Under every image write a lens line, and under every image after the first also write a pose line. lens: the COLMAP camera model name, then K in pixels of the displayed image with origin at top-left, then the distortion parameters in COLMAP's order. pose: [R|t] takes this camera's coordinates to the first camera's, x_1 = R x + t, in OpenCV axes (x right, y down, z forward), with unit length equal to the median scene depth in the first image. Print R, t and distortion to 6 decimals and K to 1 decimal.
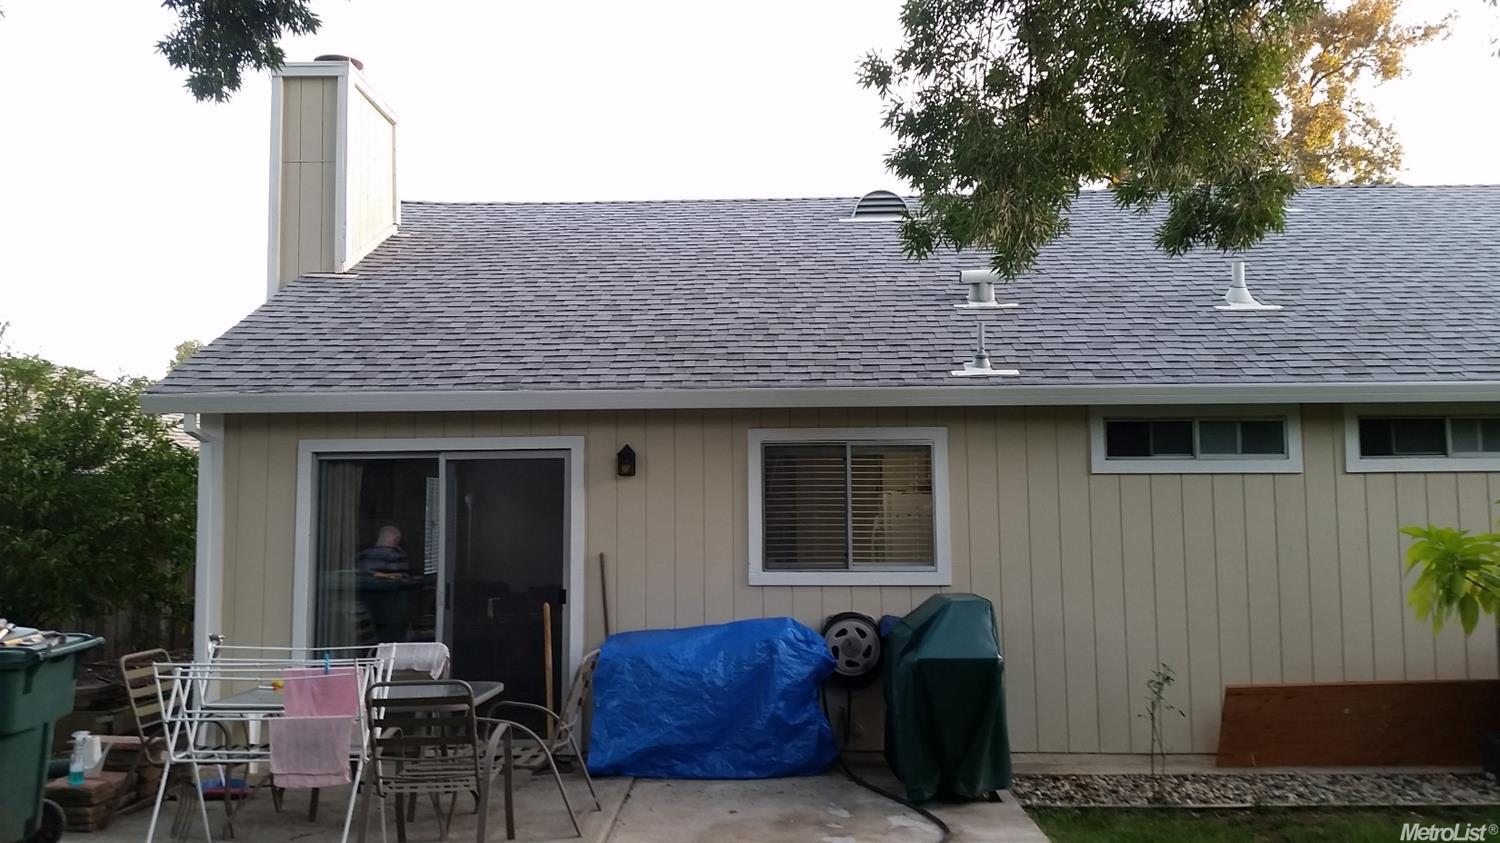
lens RADIAL K [[1207.4, 0, 729.2], [0, 1207.4, 412.0], [0, 0, 1]] dist [0.160861, -0.326123]
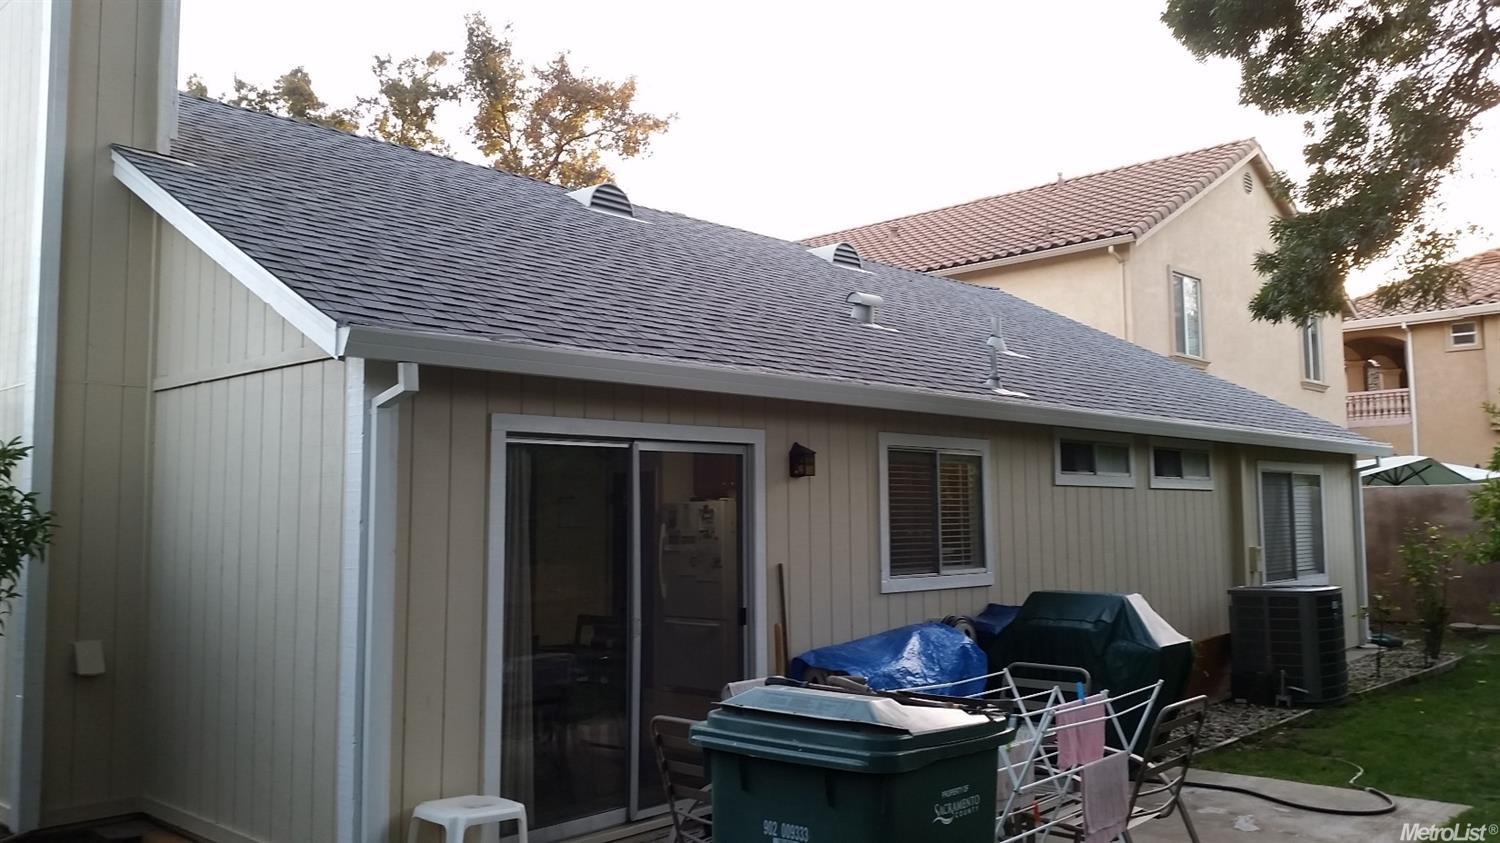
lens RADIAL K [[1207.4, 0, 729.2], [0, 1207.4, 412.0], [0, 0, 1]] dist [0.160861, -0.326123]
pose [[0.669265, 0.065741, 0.740110, -0.793353], [-0.057246, 0.997680, -0.036853, 0.040842], [-0.740816, -0.017704, 0.671475, 0.433537]]
